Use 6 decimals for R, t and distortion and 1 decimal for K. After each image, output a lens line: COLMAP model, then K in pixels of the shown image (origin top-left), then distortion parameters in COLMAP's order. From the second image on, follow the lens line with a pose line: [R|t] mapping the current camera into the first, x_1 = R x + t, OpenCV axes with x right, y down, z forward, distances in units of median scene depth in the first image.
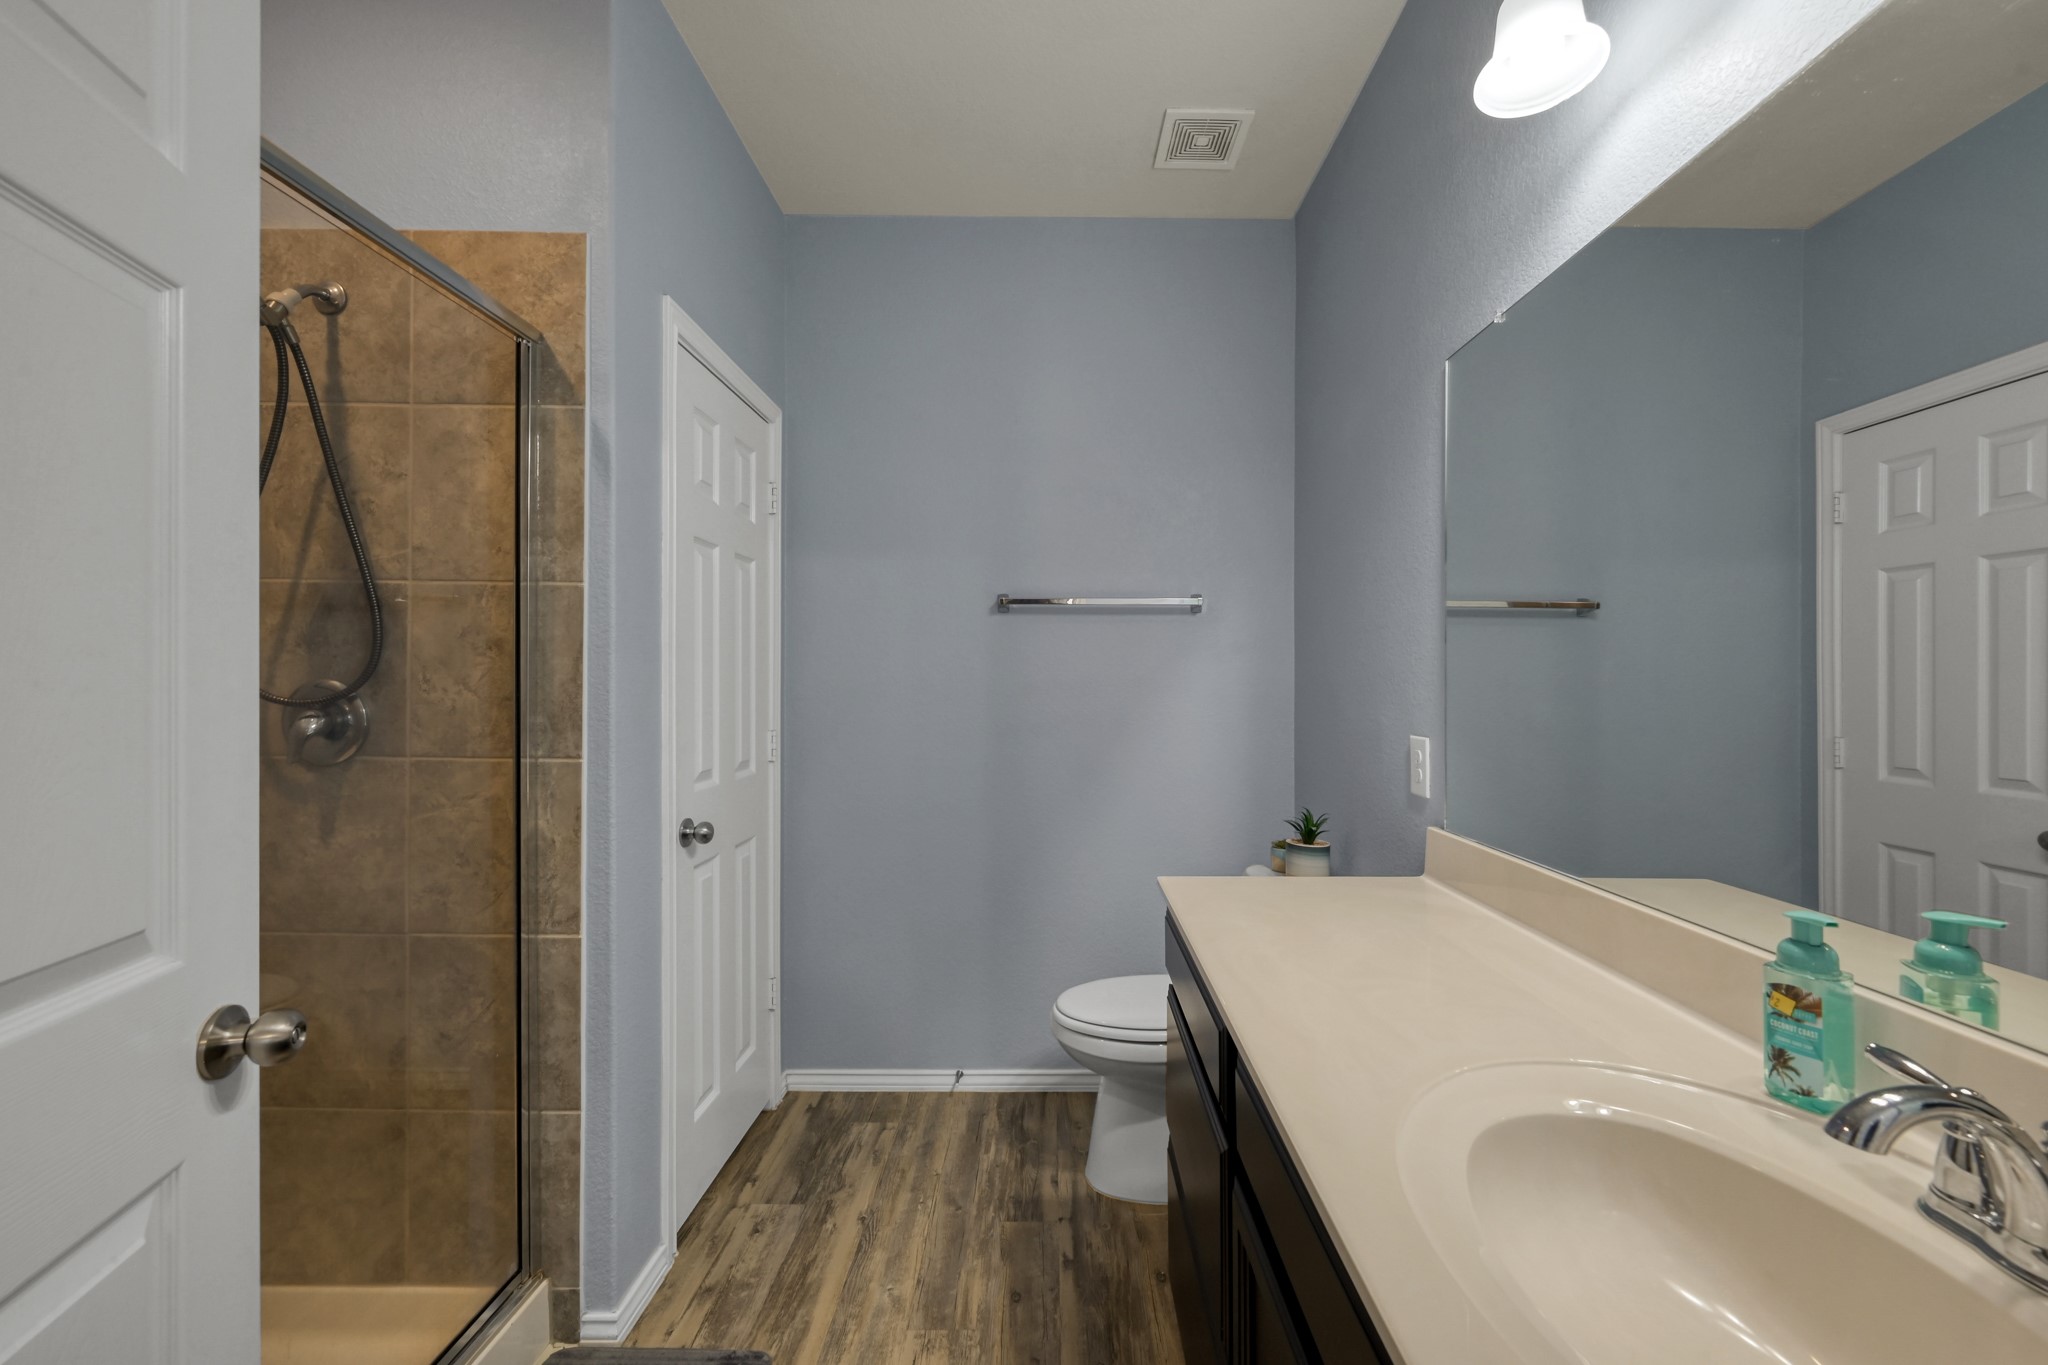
lens RADIAL K [[810.7, 0, 1037.6], [0, 810.7, 685.0], [0, 0, 1]] dist [-0.001126, 0.001685]
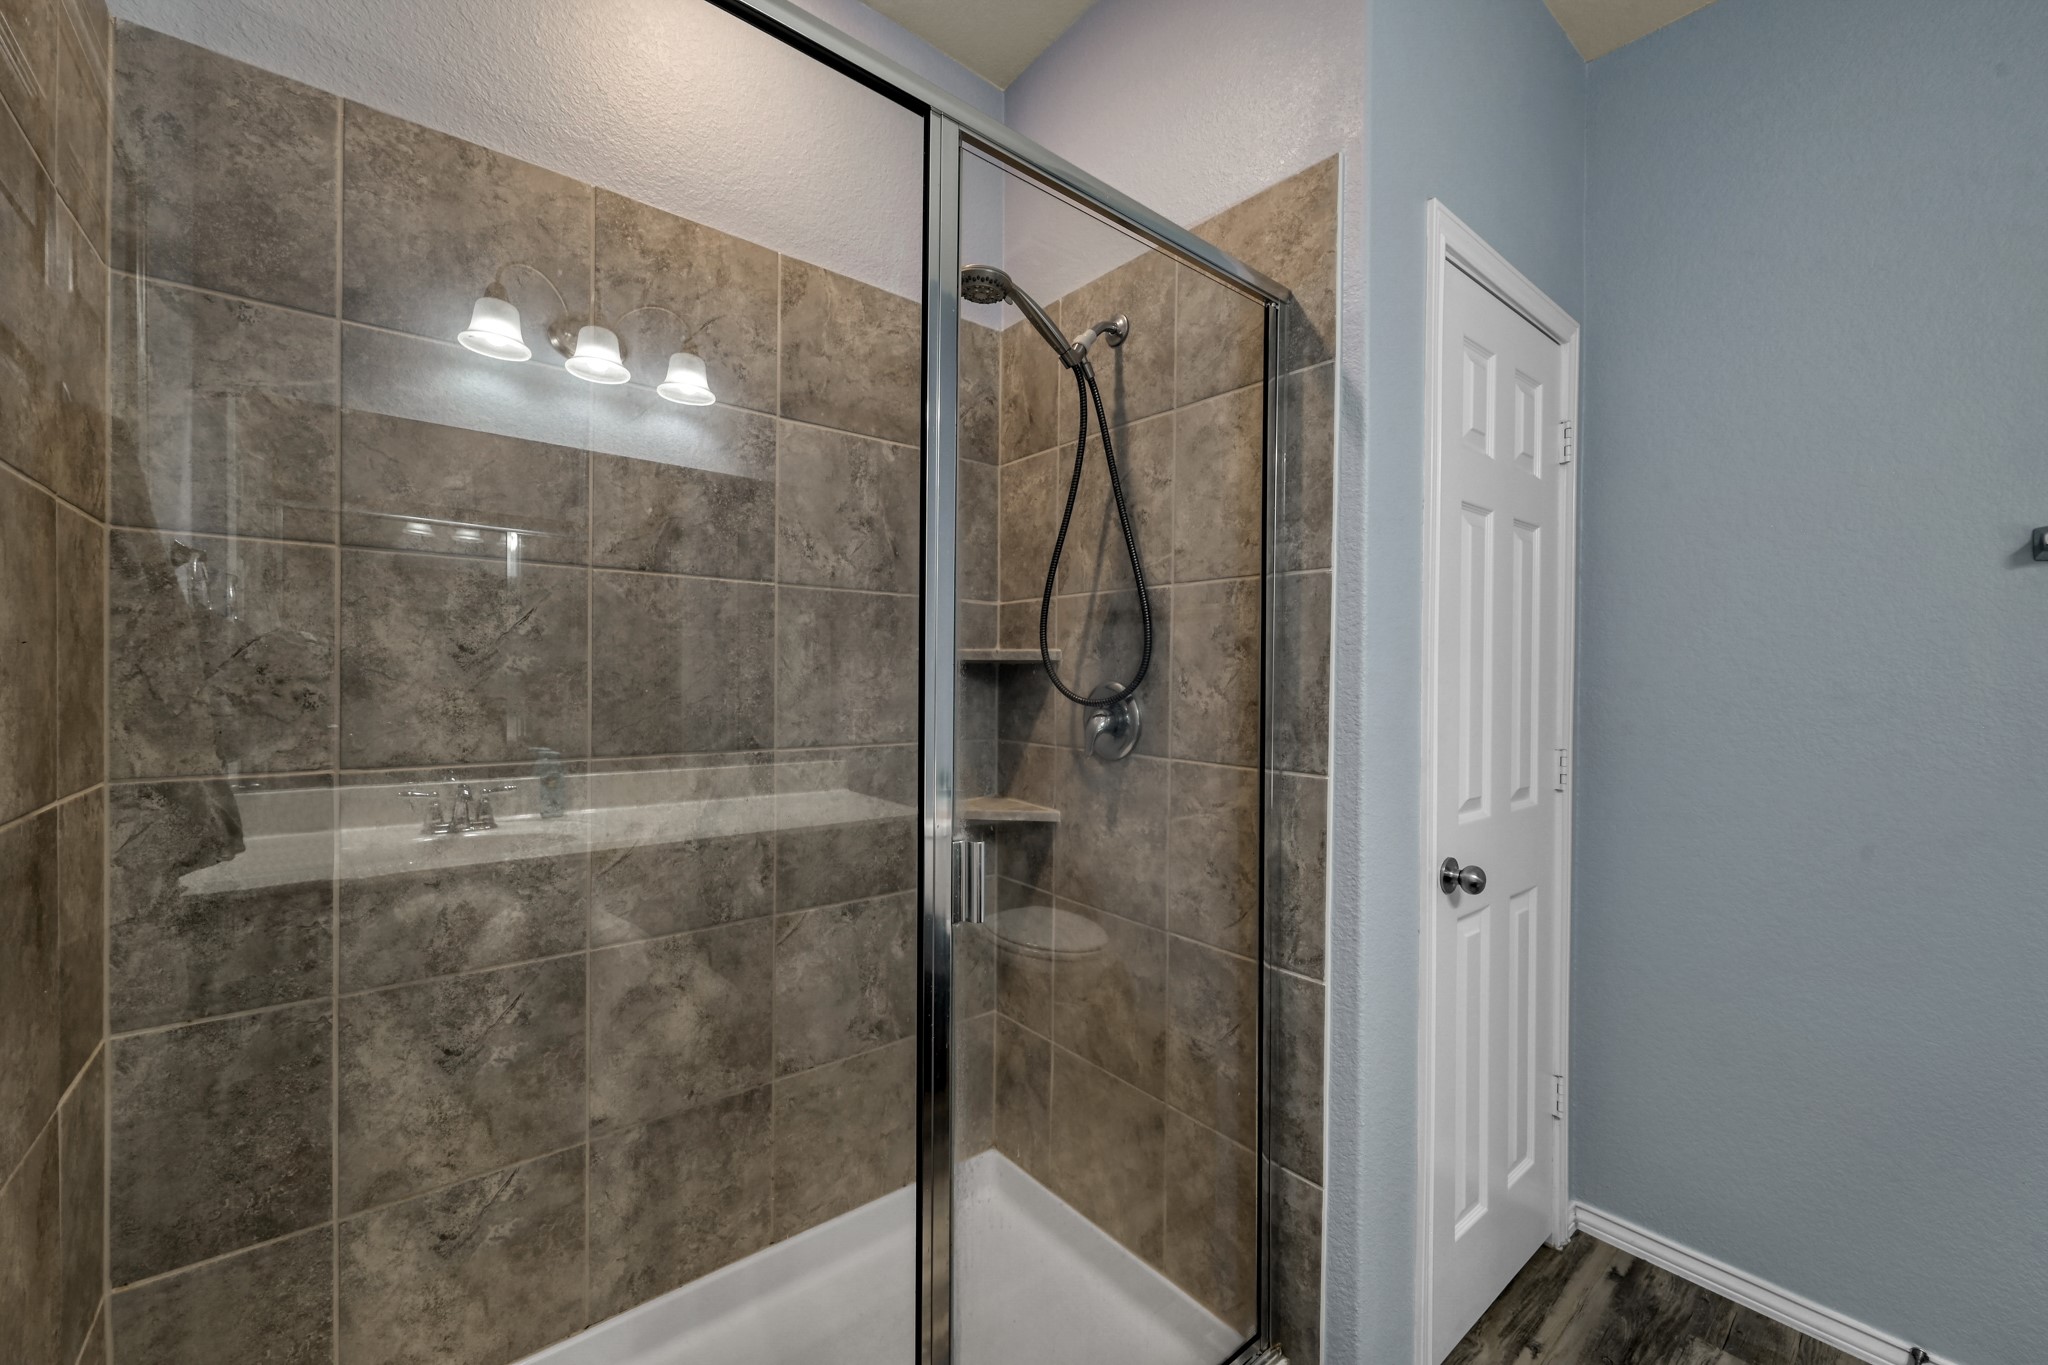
lens RADIAL K [[810.7, 0, 1035.8], [0, 810.7, 689.9], [0, 0, 1]] dist [-0.001126, 0.001685]
pose [[0.653274, 0.010073, -0.757055, -0.117989], [-0.006786, 0.999949, 0.007449, -0.003229], [0.757092, 0.000271, 0.653309, 0.209731]]
